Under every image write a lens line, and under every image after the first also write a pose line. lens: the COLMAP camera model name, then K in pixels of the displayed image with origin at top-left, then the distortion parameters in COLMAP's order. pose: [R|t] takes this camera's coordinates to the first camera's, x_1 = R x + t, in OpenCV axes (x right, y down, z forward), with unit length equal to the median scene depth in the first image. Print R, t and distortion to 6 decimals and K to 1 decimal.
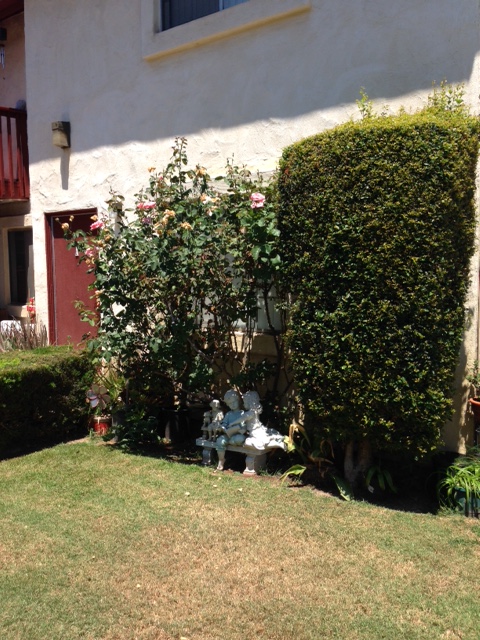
lens RADIAL K [[600.0, 0, 238.8], [0, 600.0, 318.0], [0, 0, 1]] dist [0.052419, 0.000000]
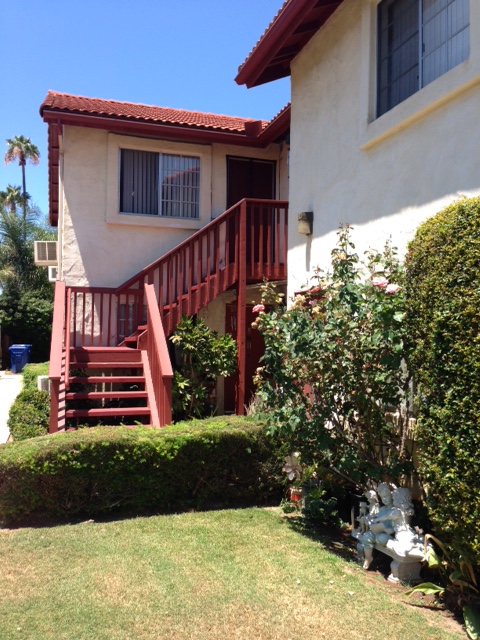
lens RADIAL K [[600.0, 0, 240.2], [0, 600.0, 319.5], [0, 0, 1]] dist [0.052419, 0.000000]
pose [[0.819840, 0.013412, -0.572435, 0.345442], [-0.078874, 0.992841, -0.089702, -0.030343], [0.567134, 0.118692, 0.815029, 0.084523]]
